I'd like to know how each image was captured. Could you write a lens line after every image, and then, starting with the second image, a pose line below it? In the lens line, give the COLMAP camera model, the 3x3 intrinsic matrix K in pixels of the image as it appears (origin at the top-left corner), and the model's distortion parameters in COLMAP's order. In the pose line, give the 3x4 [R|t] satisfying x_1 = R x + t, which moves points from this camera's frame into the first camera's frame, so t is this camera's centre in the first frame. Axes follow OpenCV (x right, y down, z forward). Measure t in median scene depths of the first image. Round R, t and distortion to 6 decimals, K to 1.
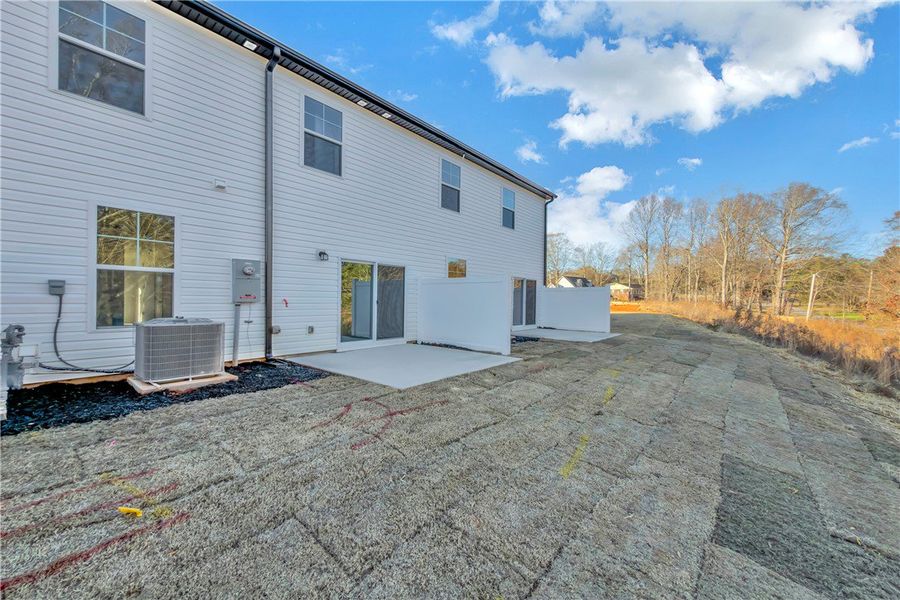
lens RADIAL K [[391.4, 0, 450.1], [0, 391.4, 304.2], [0, 0, 1]] dist [-0.001536, -0.000148]
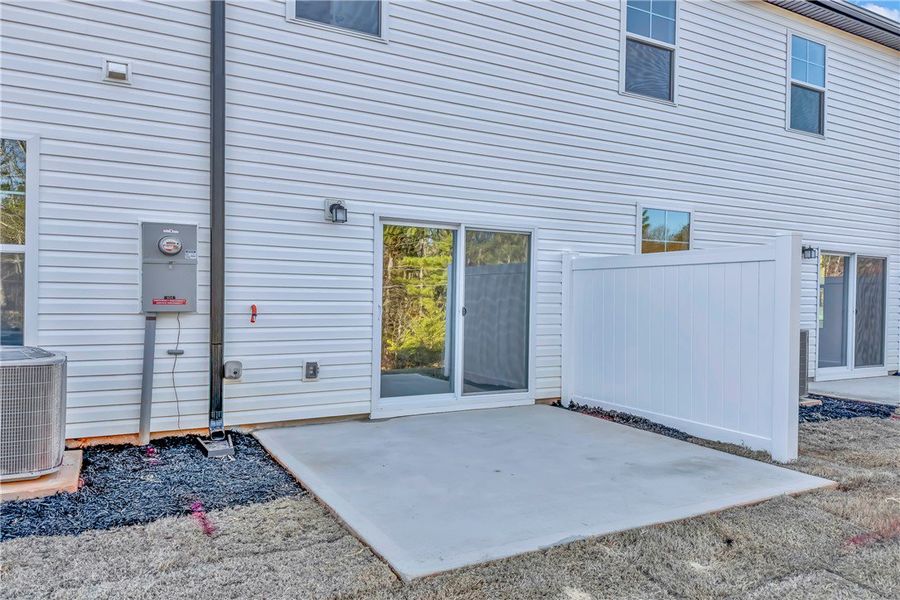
lens RADIAL K [[632.6, 0, 450.0], [0, 632.6, 300.0], [0, 0, 1]] dist [0.007111, 0.000649]
pose [[0.924821, 0.006903, -0.380340, 0.085664], [-0.008694, 0.999958, -0.002990, -0.018235], [0.380303, 0.006072, 0.924842, 0.359786]]
